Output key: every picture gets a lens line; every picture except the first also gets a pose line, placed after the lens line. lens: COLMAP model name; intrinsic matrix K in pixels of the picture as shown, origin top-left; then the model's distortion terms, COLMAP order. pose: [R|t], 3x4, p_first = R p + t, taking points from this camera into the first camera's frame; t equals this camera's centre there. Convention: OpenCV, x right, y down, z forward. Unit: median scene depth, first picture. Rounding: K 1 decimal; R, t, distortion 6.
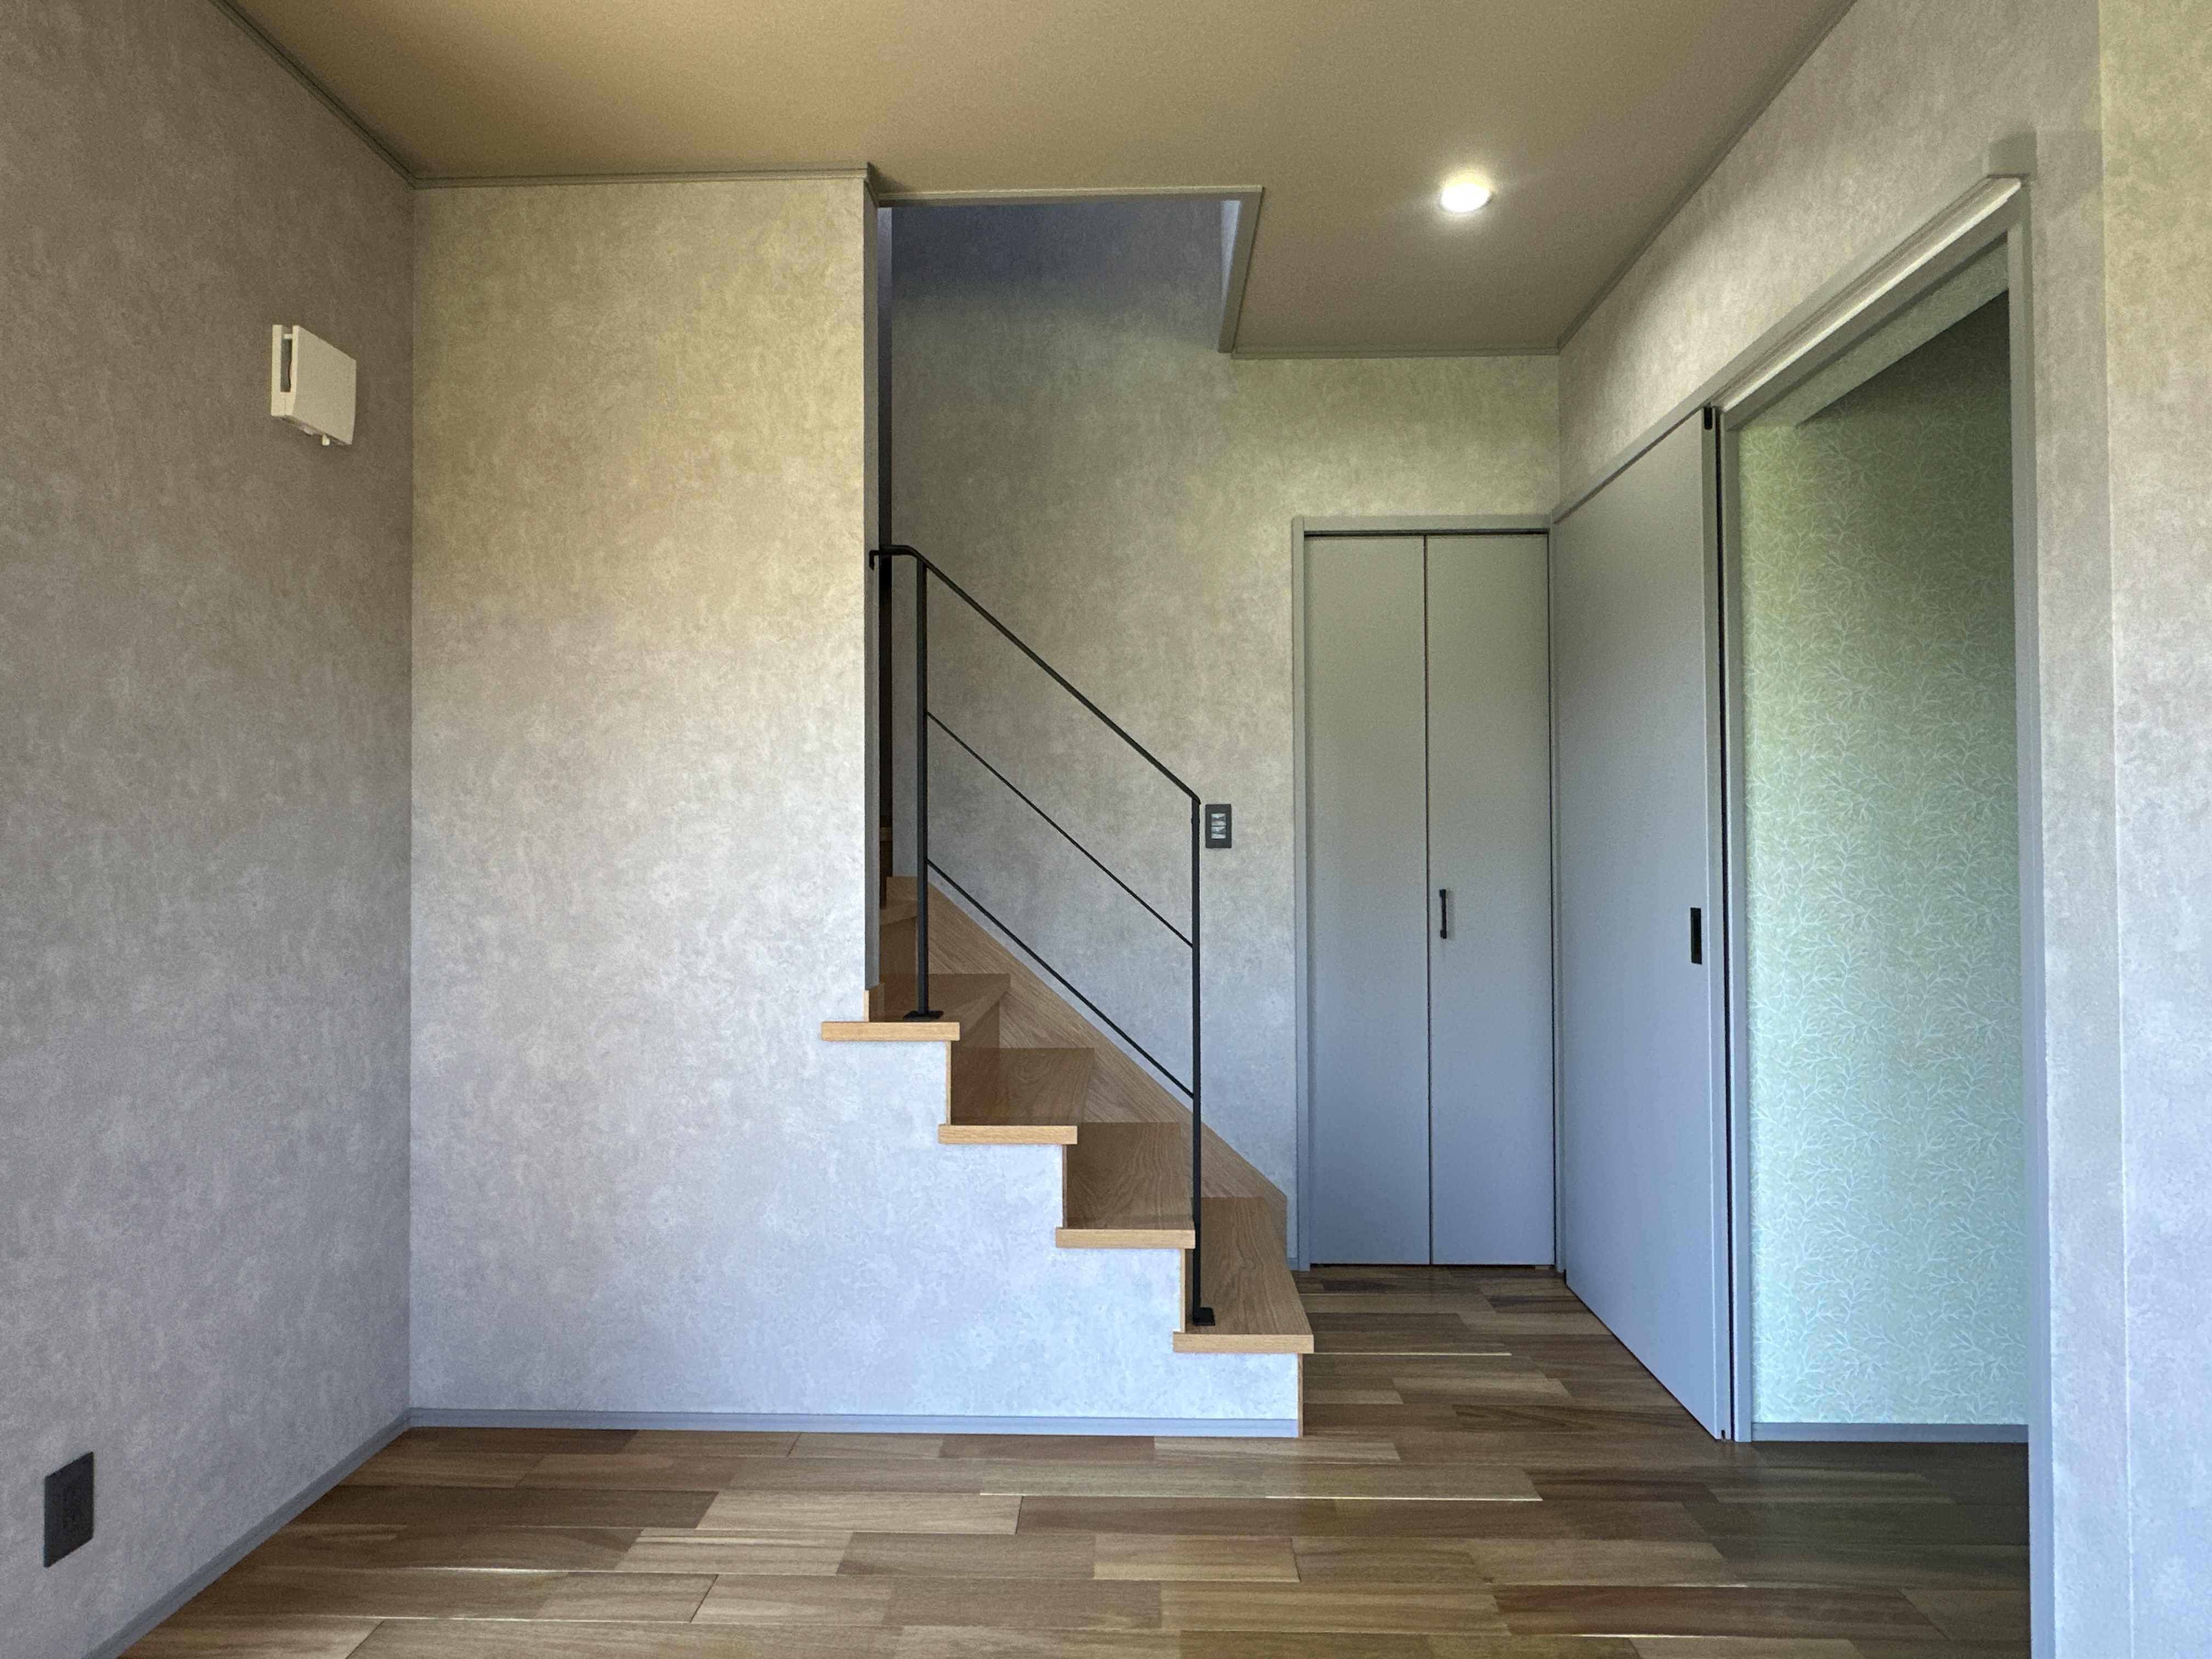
lens RADIAL K [[1167.9, 0, 1107.0], [0, 1167.9, 827.5], [0, 0, 1]] dist [-0.002625, -0.001996]
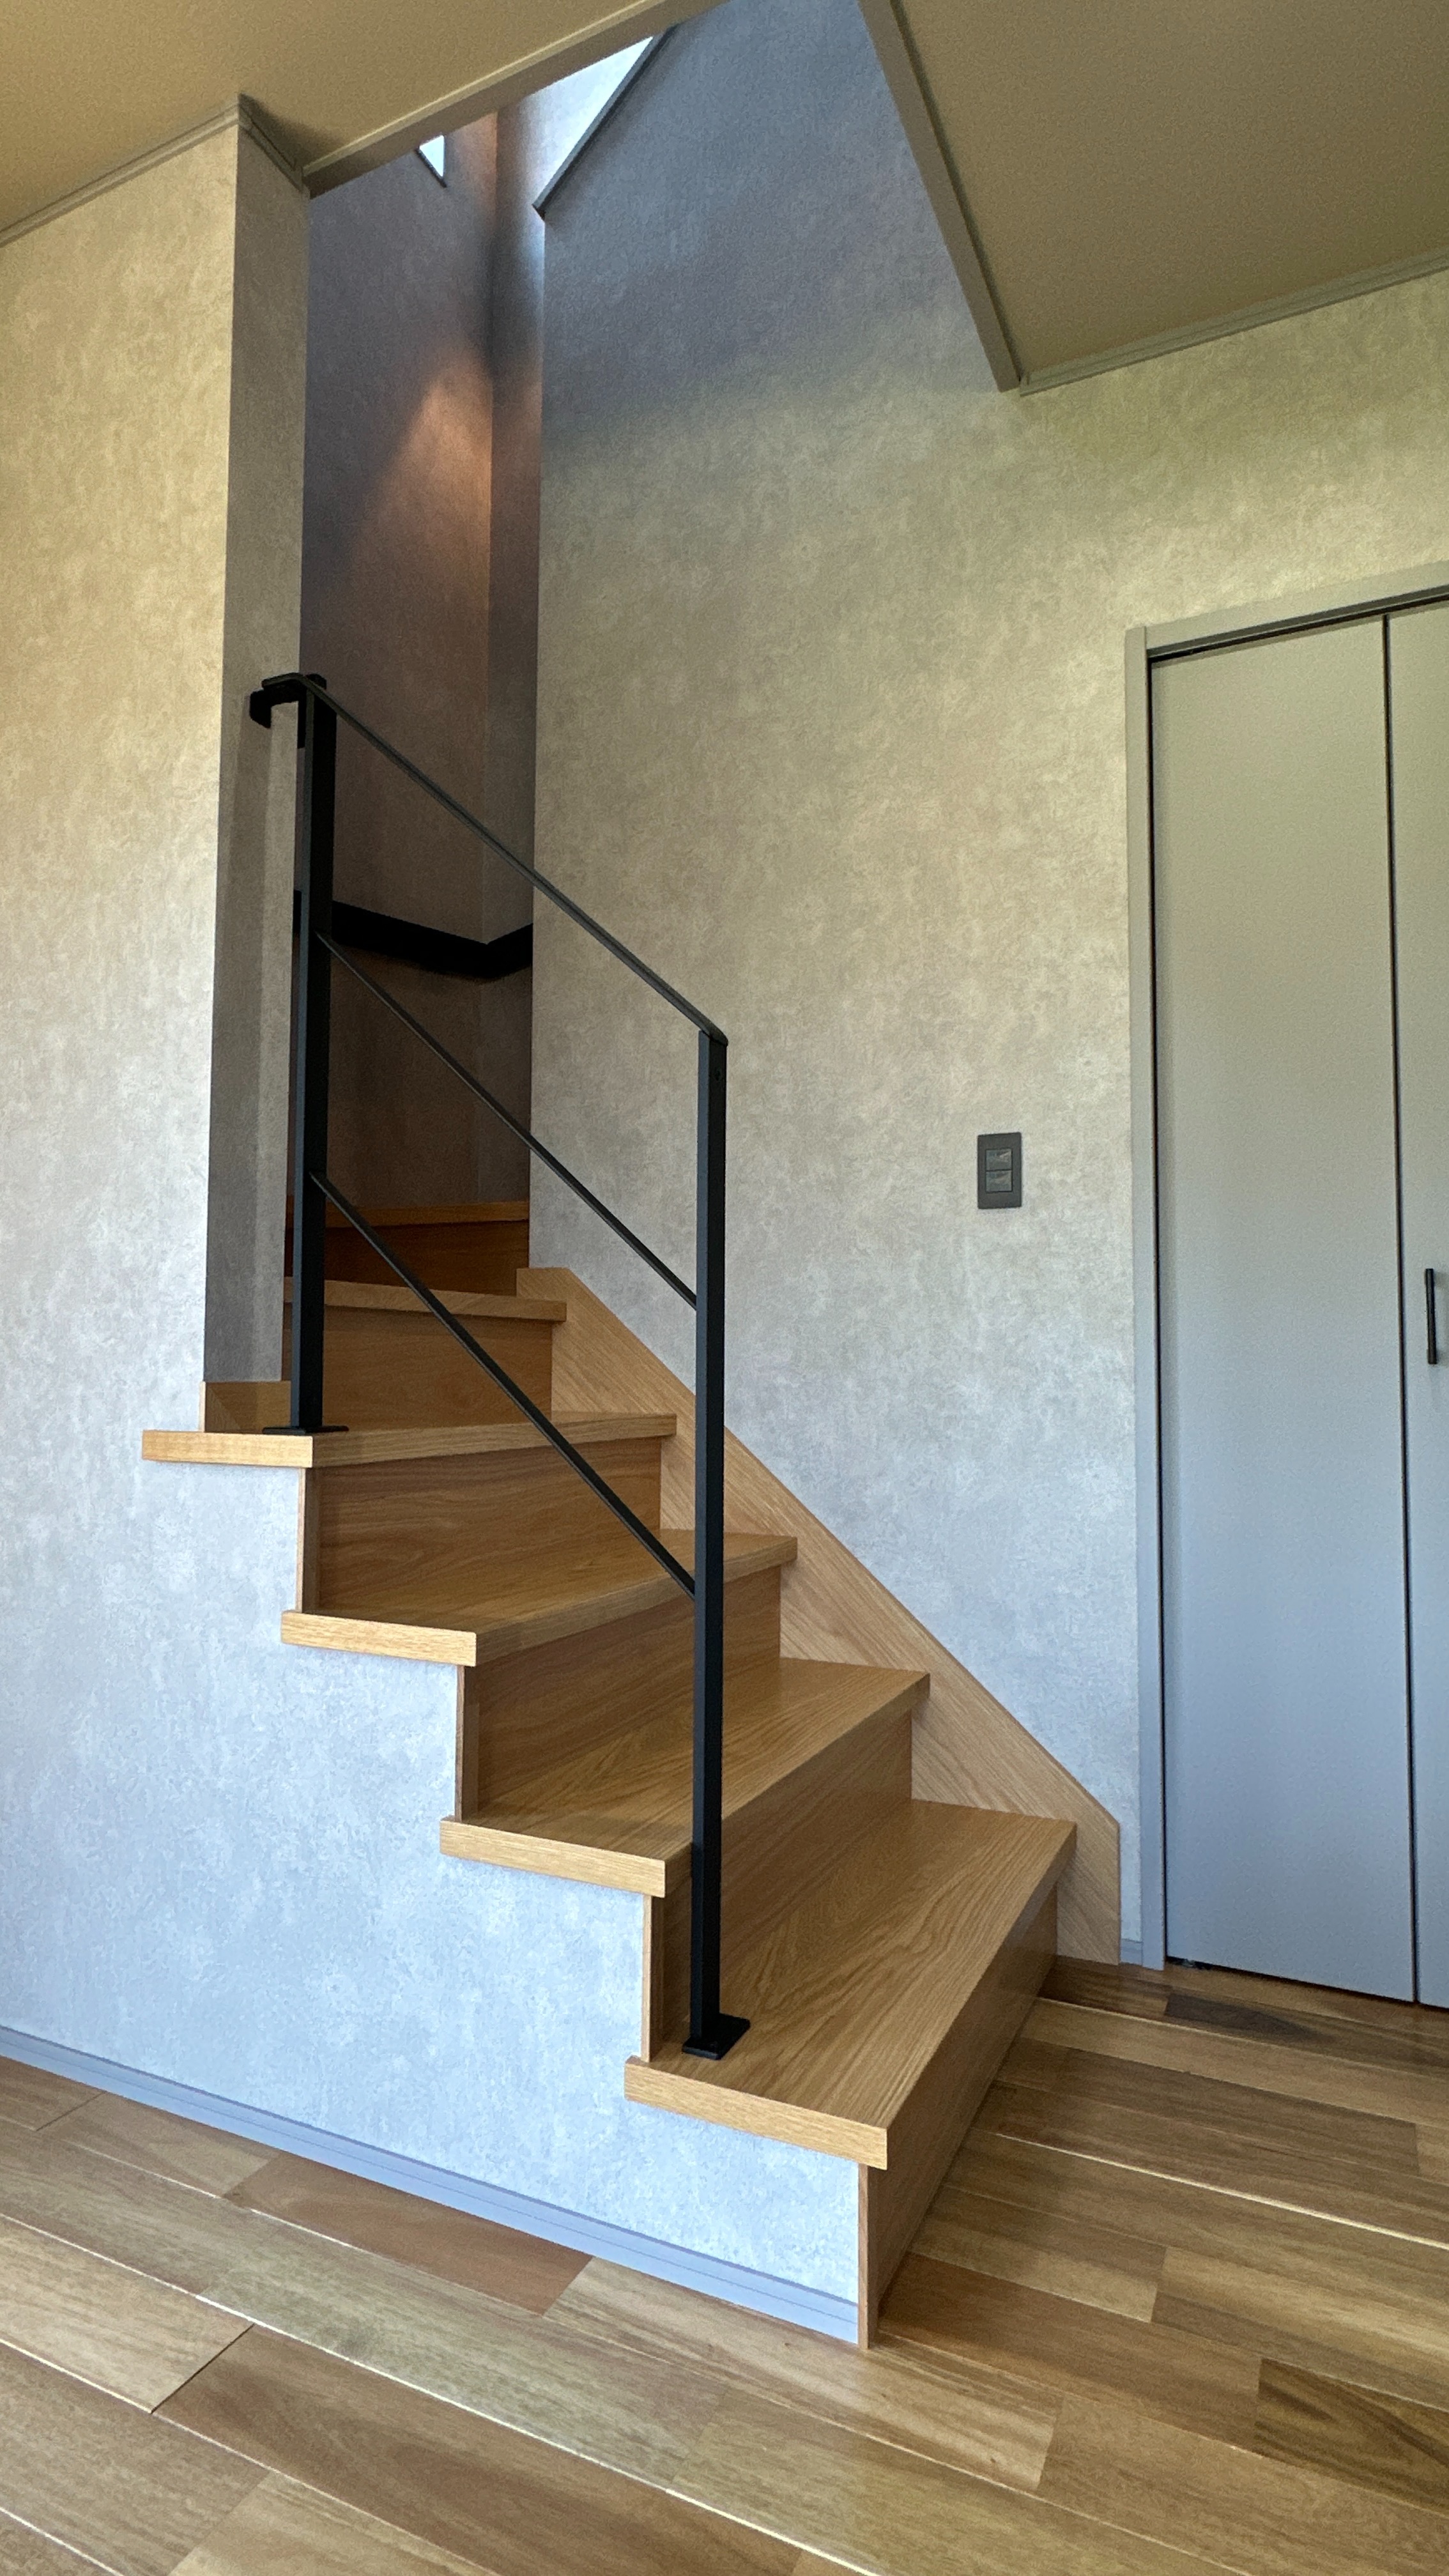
lens RADIAL K [[1325.3, 0, 724.5], [0, 1325.3, 1288.1], [0, 0, 1]] dist [-0.005715, 0.002798]
pose [[0.917572, -0.013867, -0.397328, 0.299926], [-0.001535, 0.999261, -0.038418, 0.107990], [0.397567, 0.035861, 0.916872, 0.432514]]
